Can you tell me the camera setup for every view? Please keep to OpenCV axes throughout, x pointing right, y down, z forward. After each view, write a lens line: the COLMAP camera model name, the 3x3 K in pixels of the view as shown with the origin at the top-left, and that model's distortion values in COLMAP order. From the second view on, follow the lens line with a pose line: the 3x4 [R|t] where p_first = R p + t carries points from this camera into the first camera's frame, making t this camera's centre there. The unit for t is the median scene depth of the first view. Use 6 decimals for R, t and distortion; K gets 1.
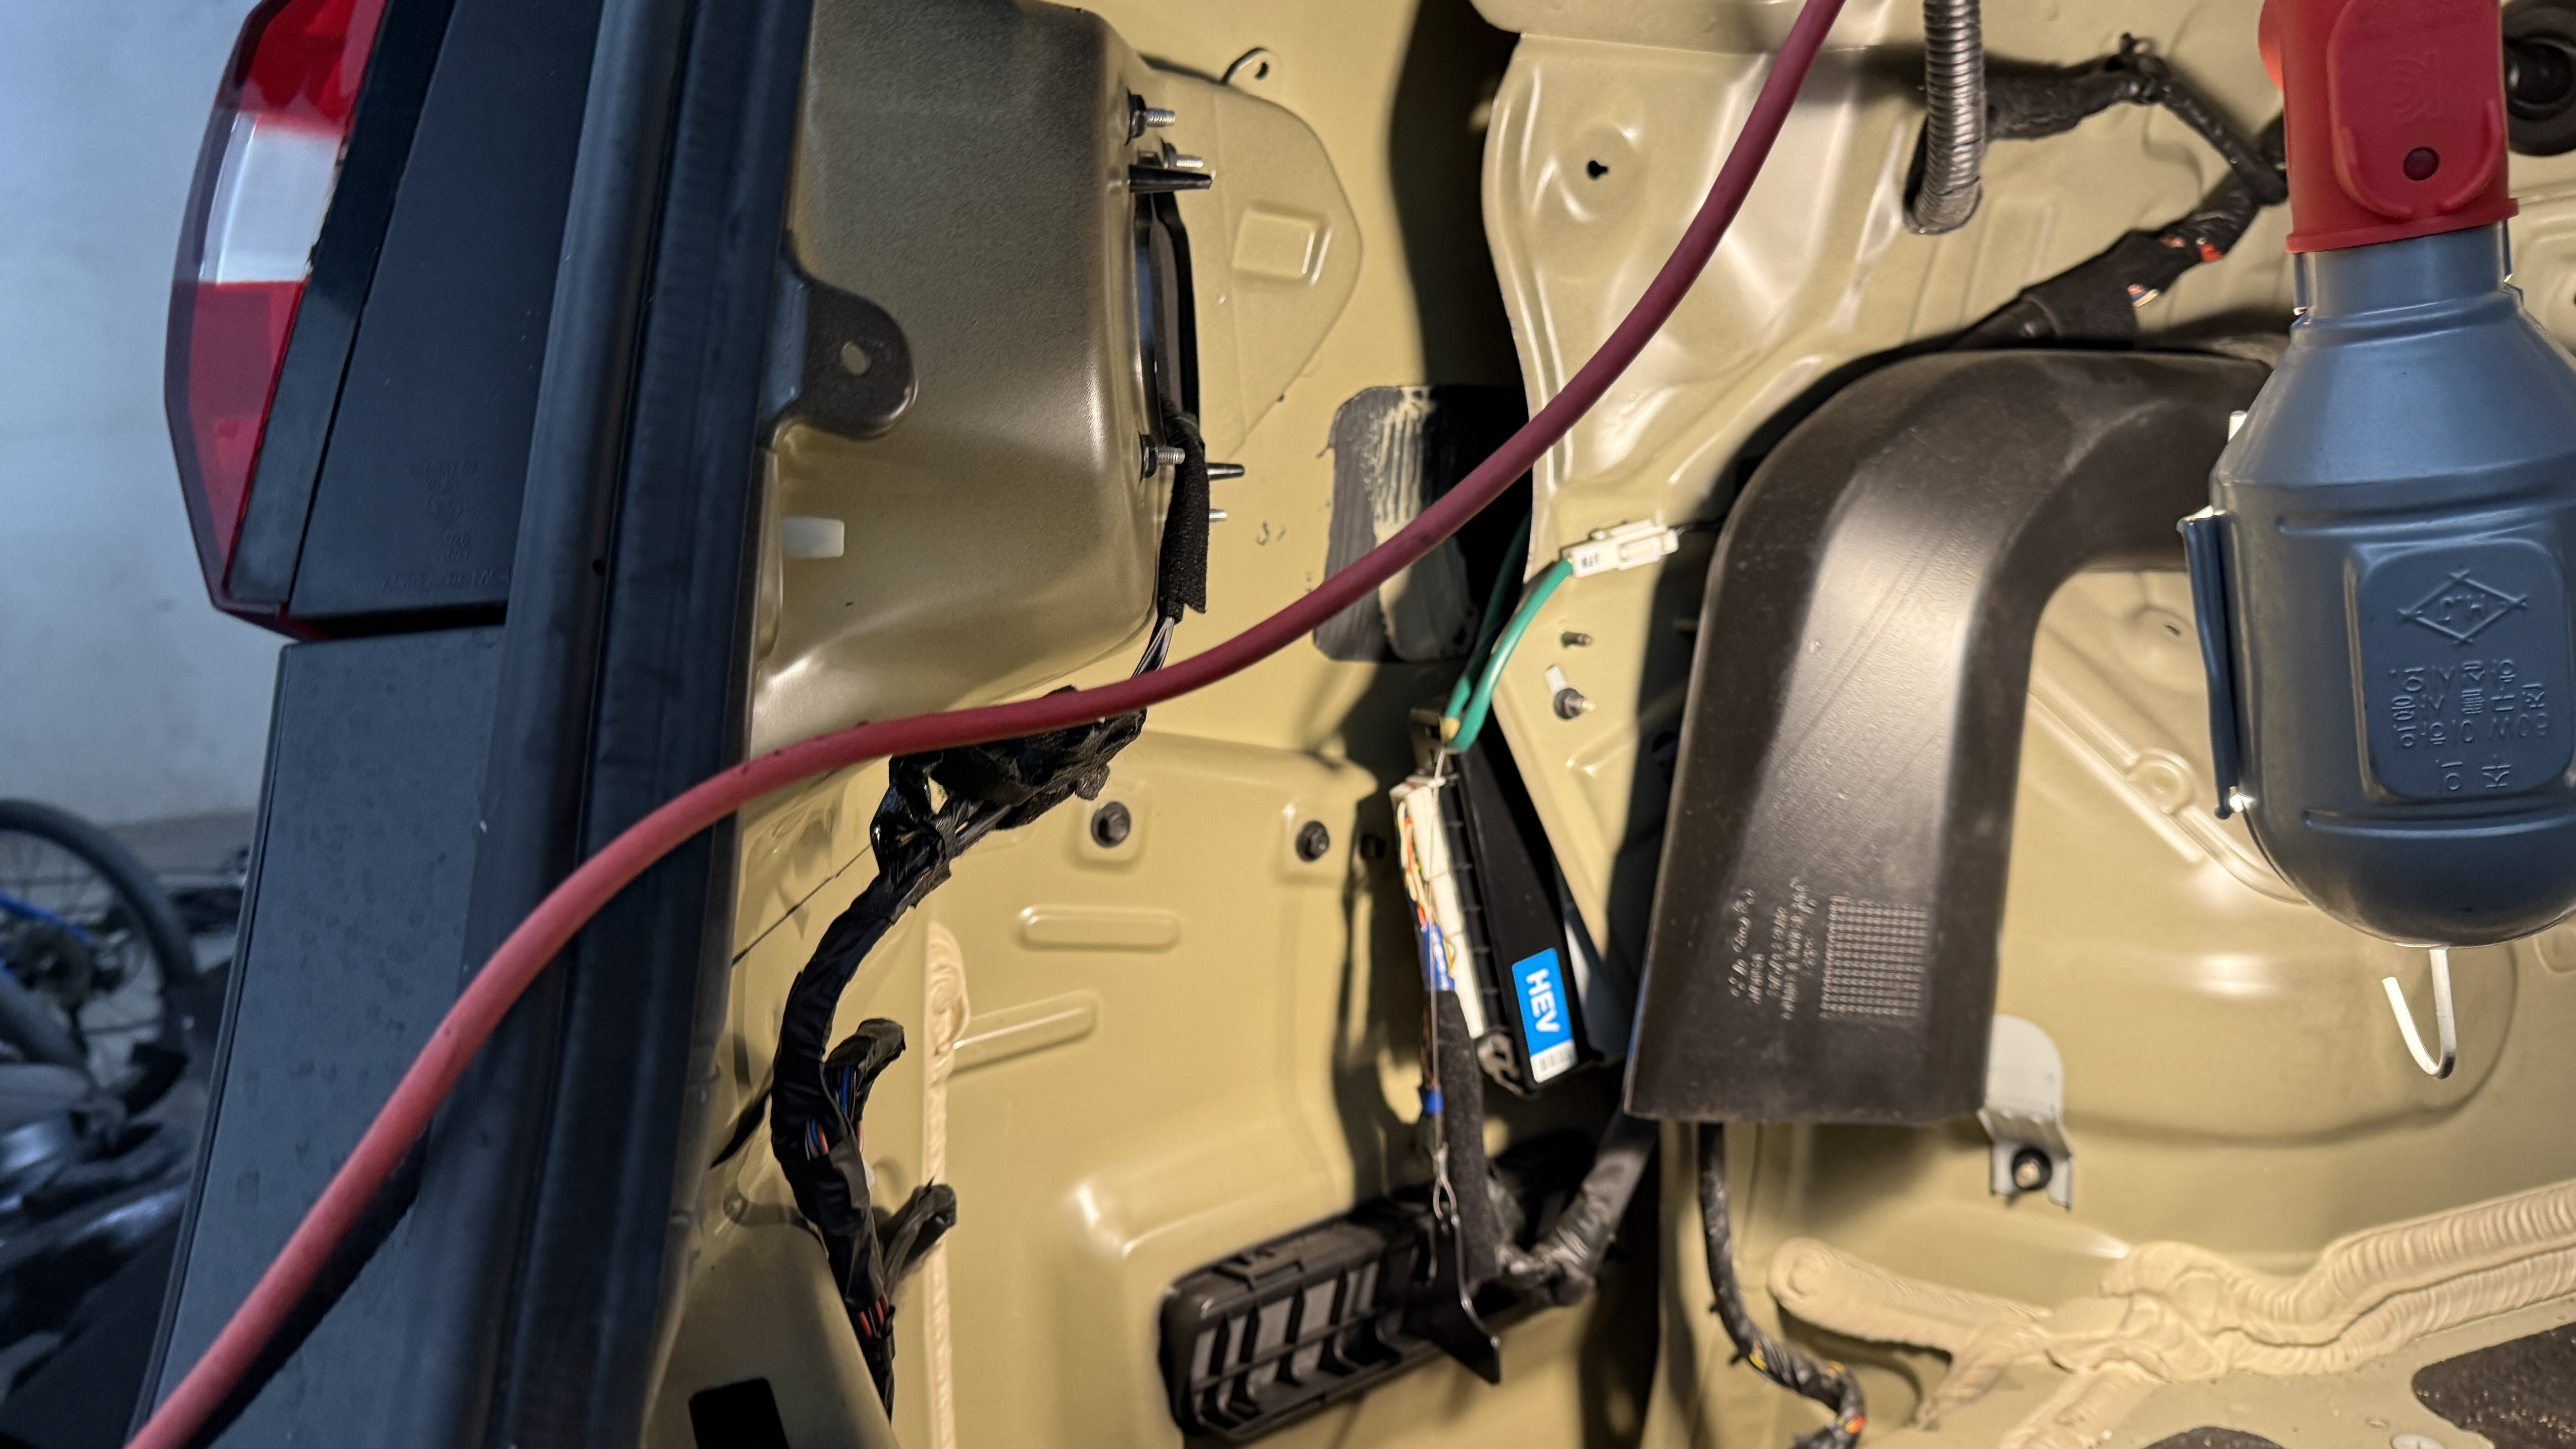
lens RADIAL K [[1825.7, 0, 1205.2], [0, 1825.7, 734.3], [0, 0, 1]] dist [0.058256, -0.159719]
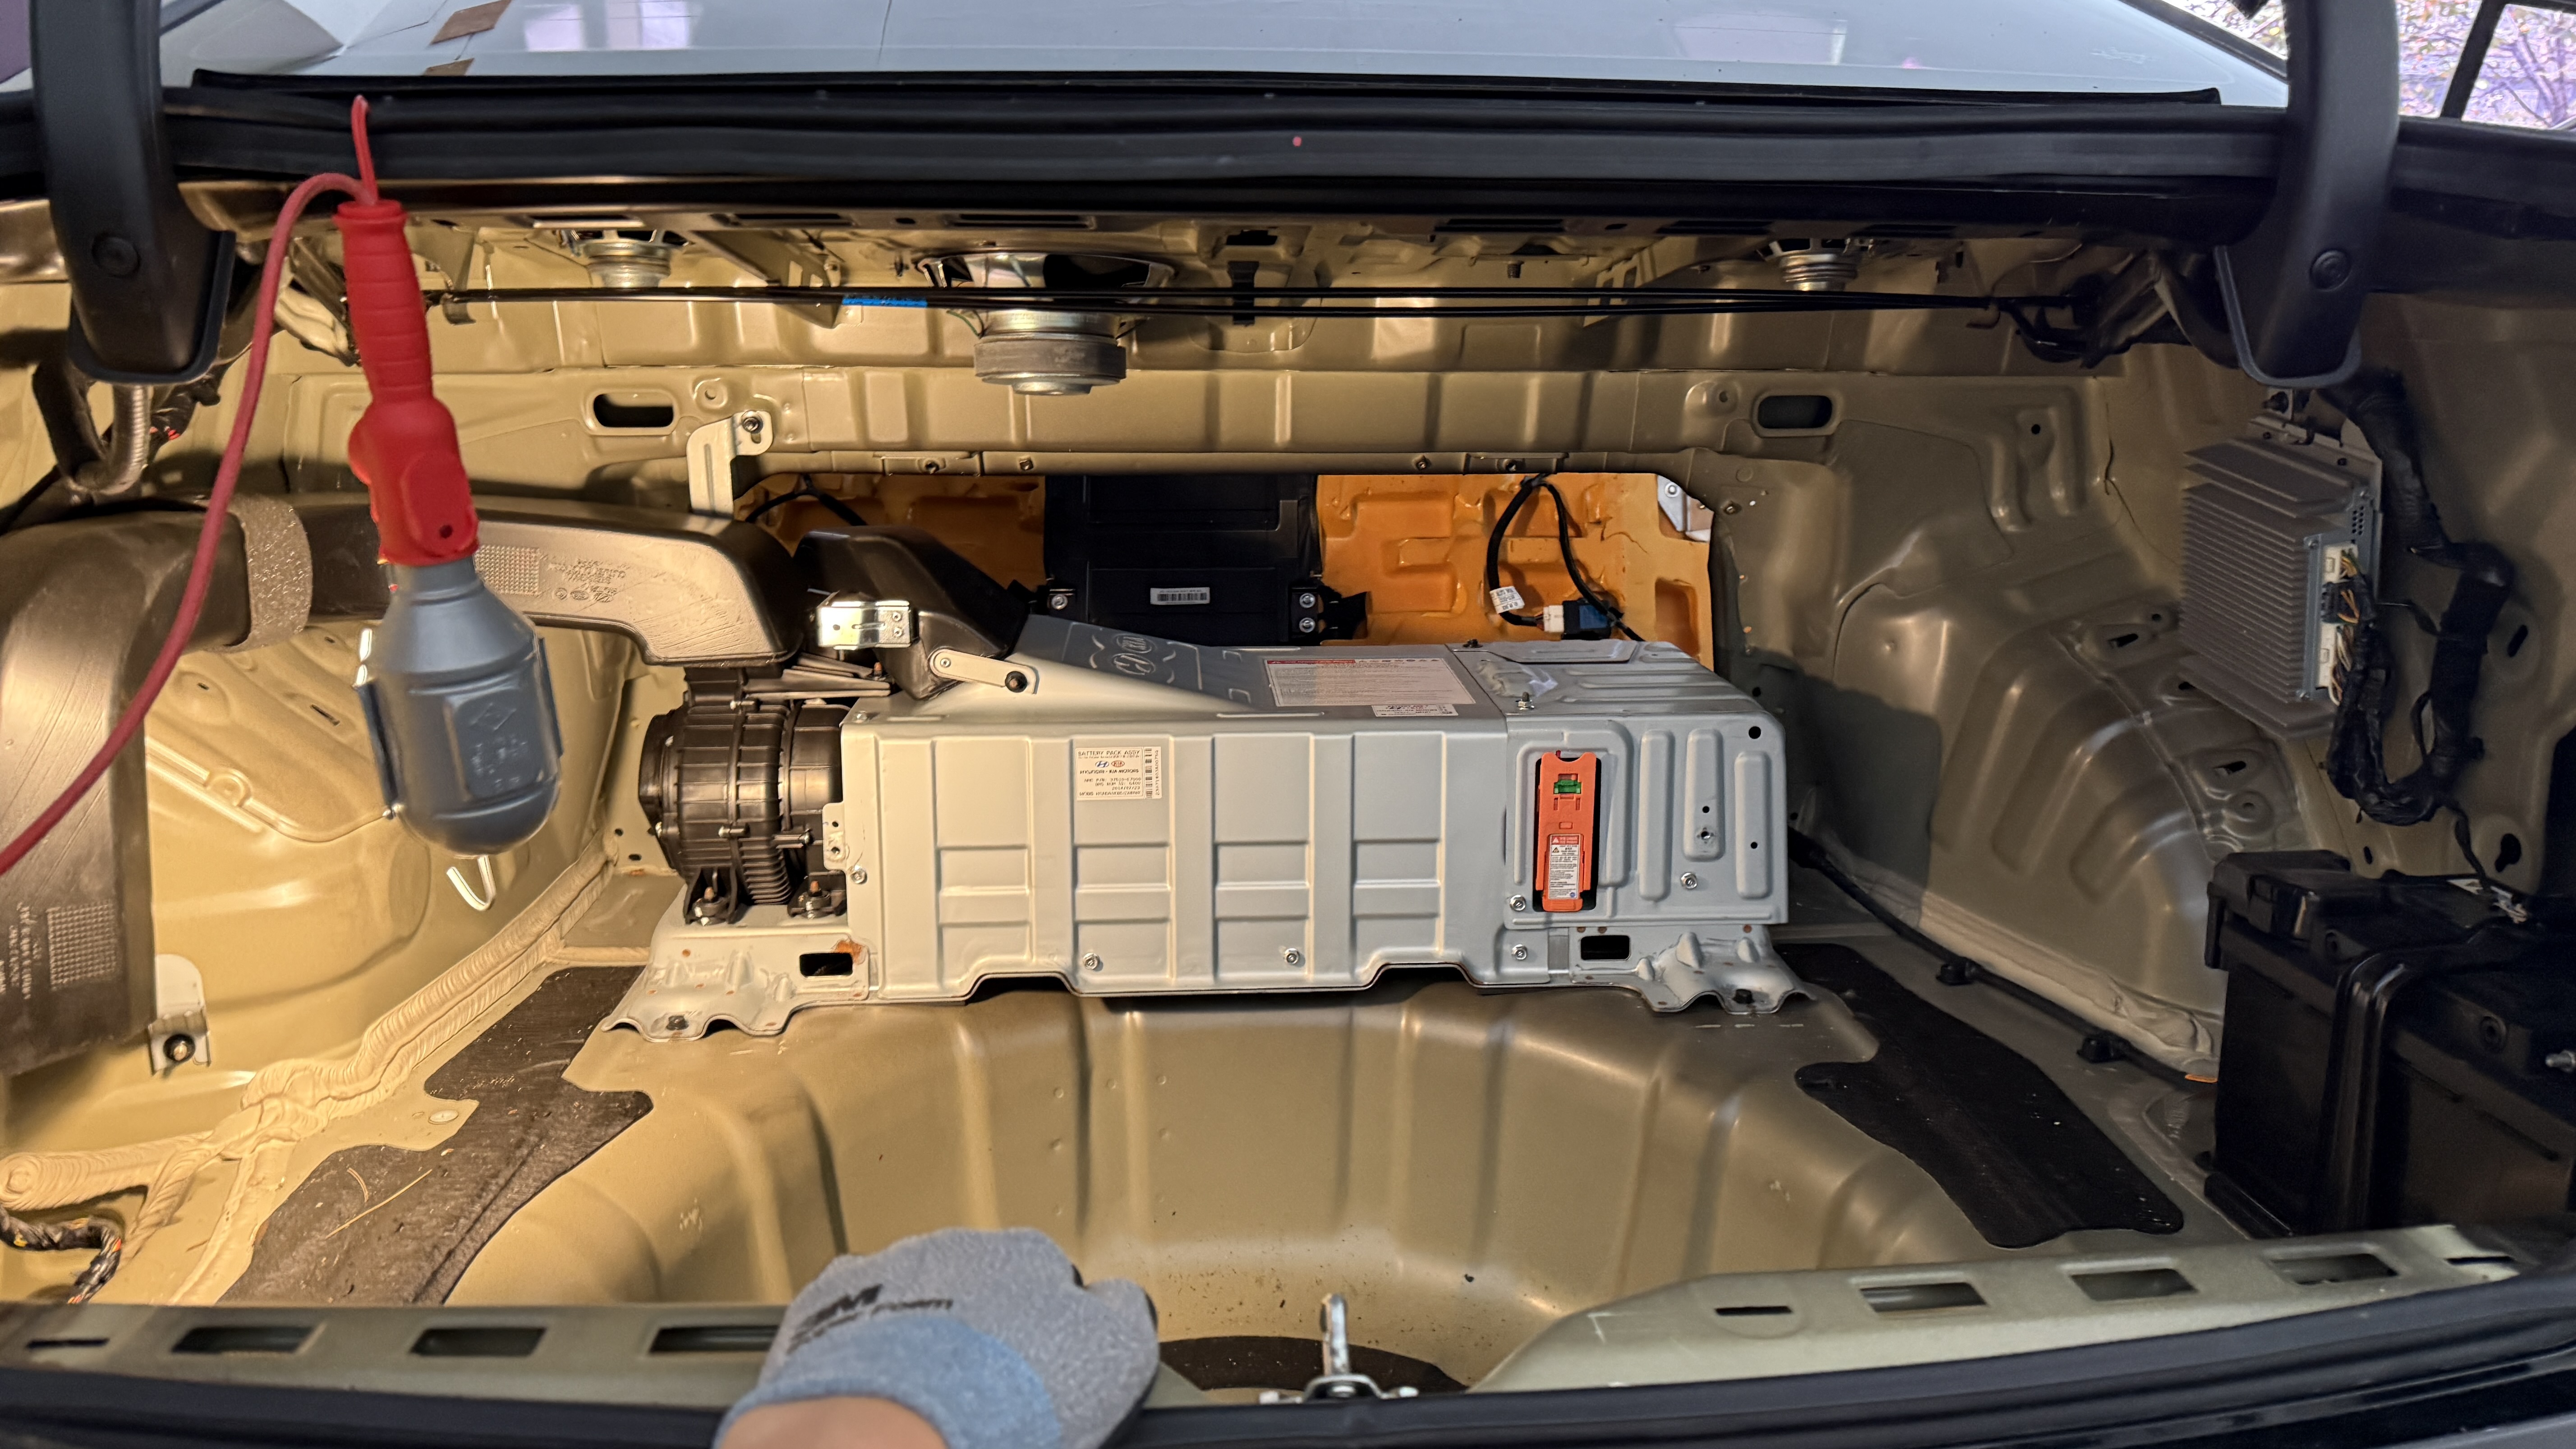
lens RADIAL K [[1797.8, 0, 1292.9], [0, 1797.8, 723.3], [0, 0, 1]] dist [0.117752, -0.186057]
pose [[0.368161, -0.163827, 0.915215, -0.585508], [0.096333, 0.985777, 0.137706, -0.157376], [-0.924758, 0.037467, 0.378707, -0.468701]]
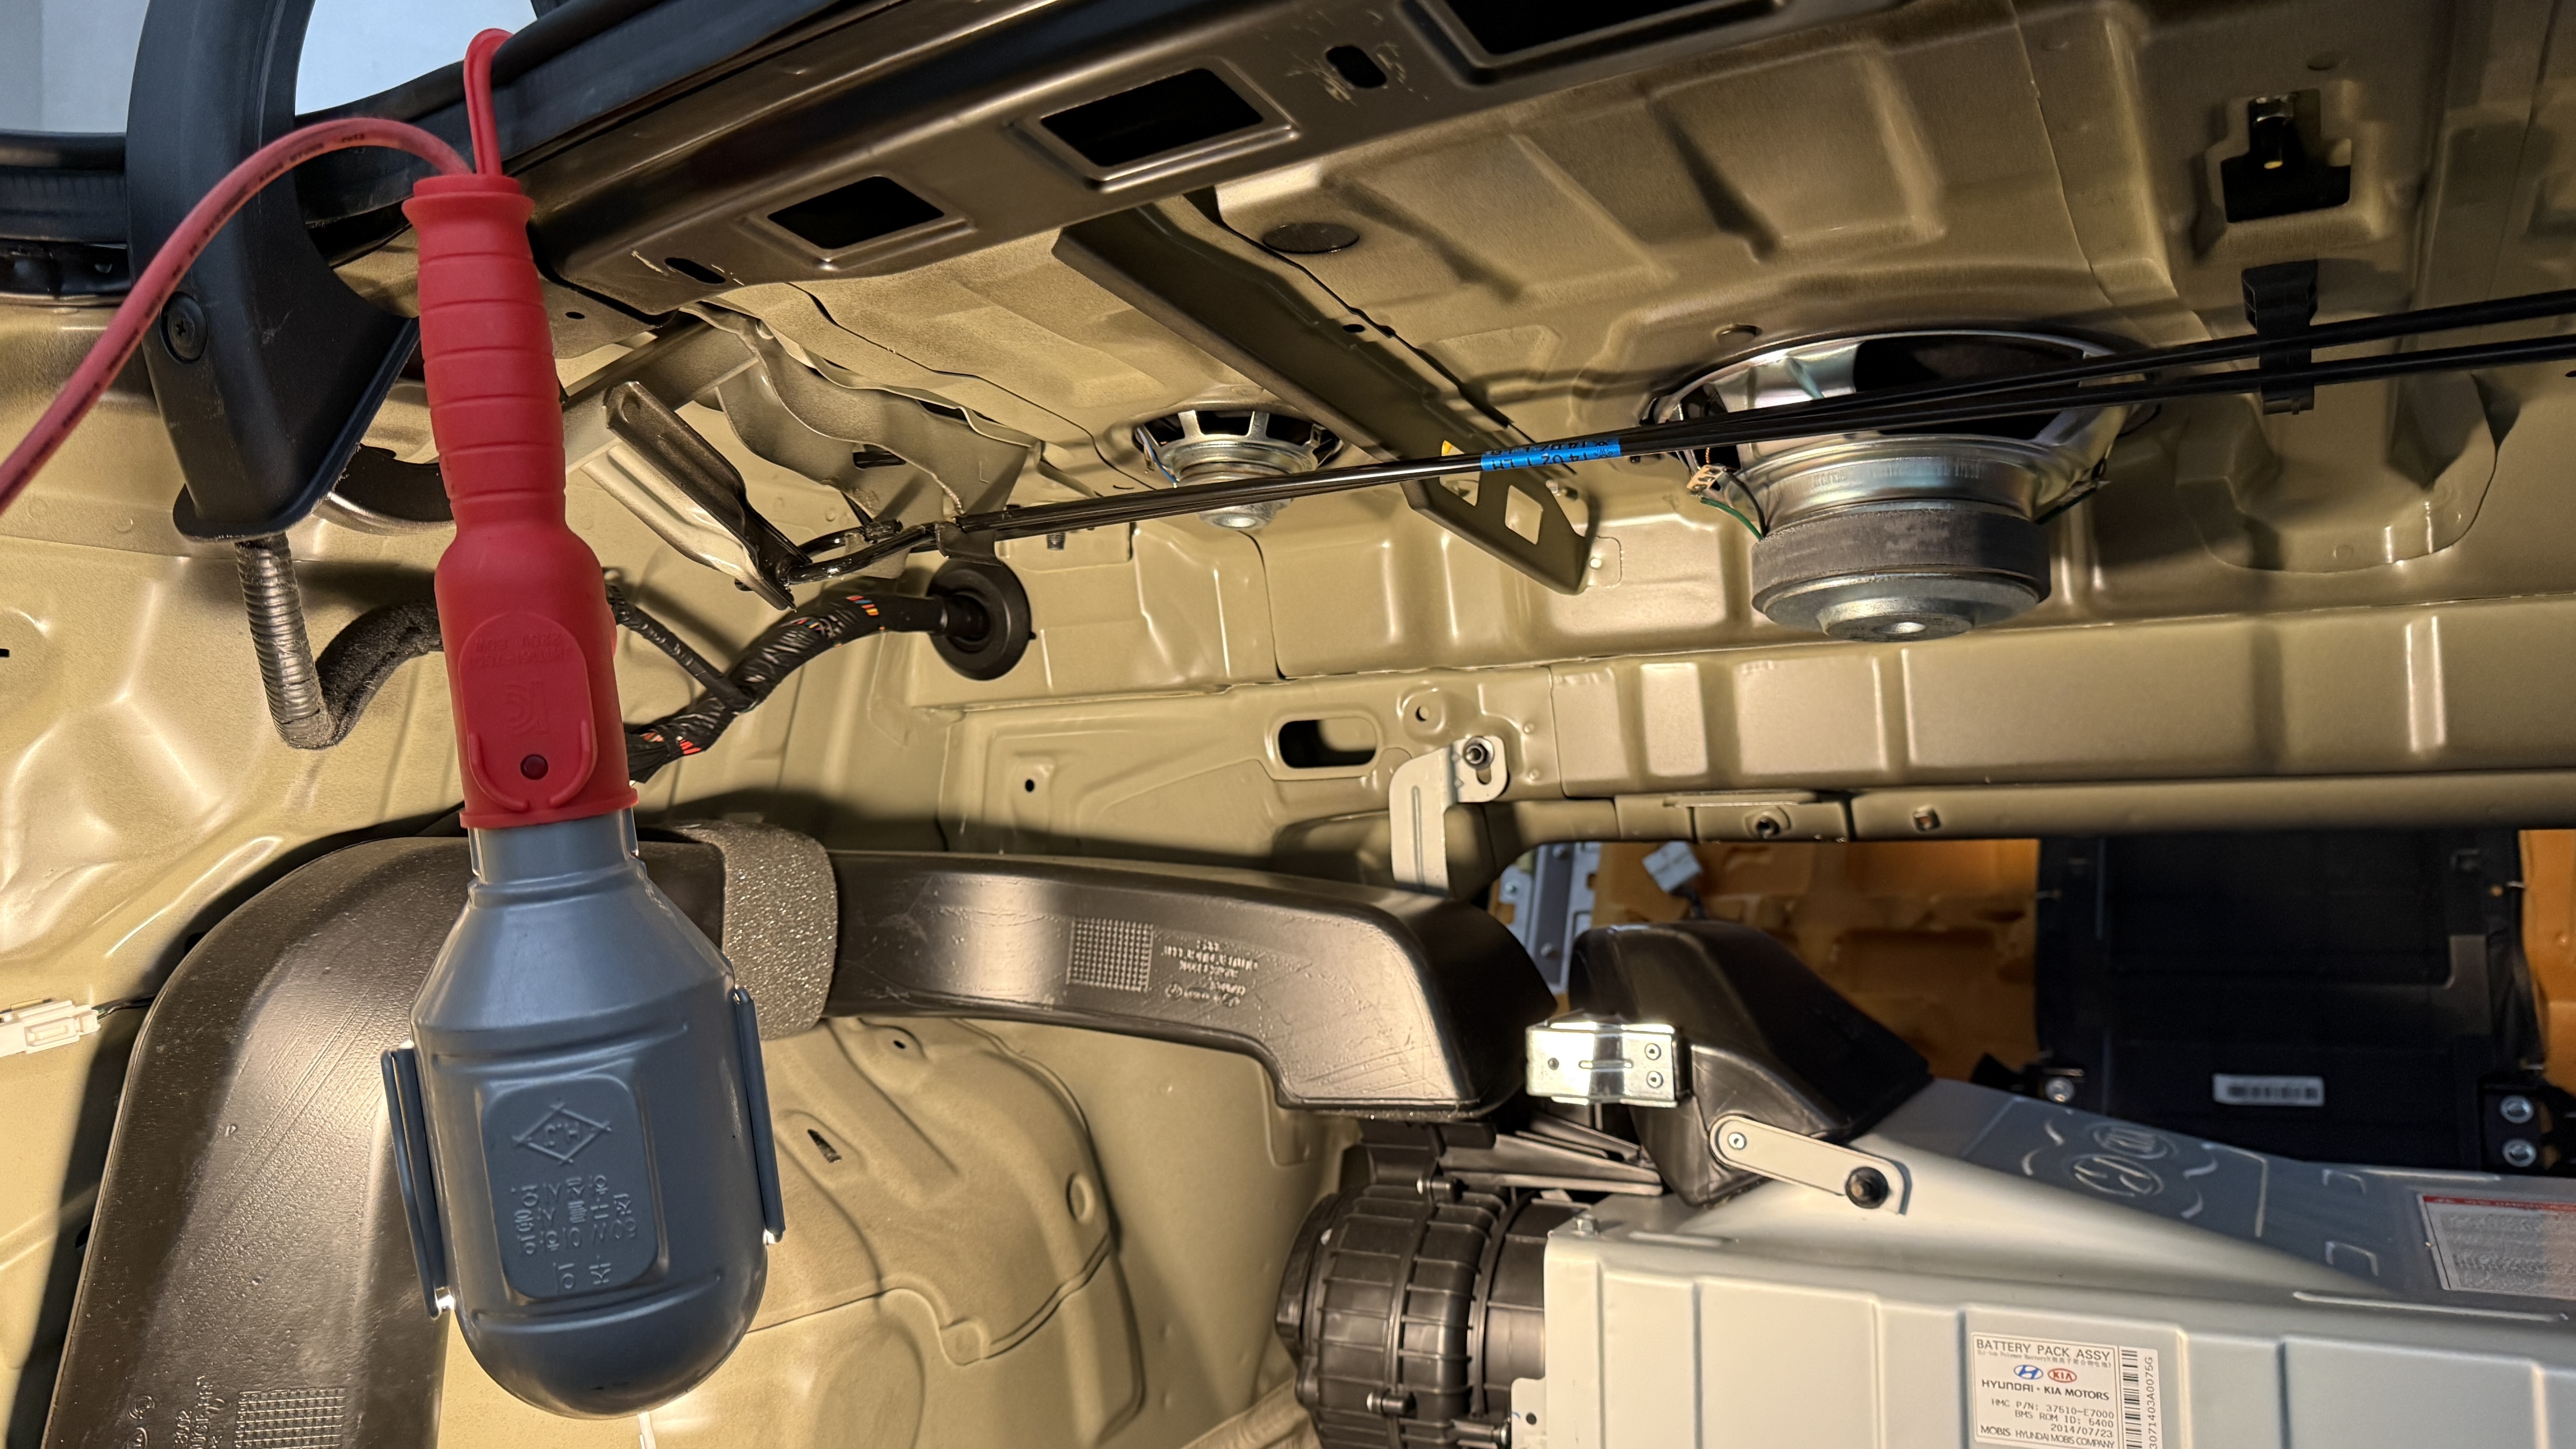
lens RADIAL K [[1838.1, 0, 1262.3], [0, 1838.1, 704.4], [0, 0, 1]] dist [0.062465, -0.099070]
pose [[0.818655, 0.065978, 0.570483, 0.190356], [0.056354, 0.979355, -0.194133, -0.045123], [-0.571514, 0.191077, 0.798036, -0.162342]]
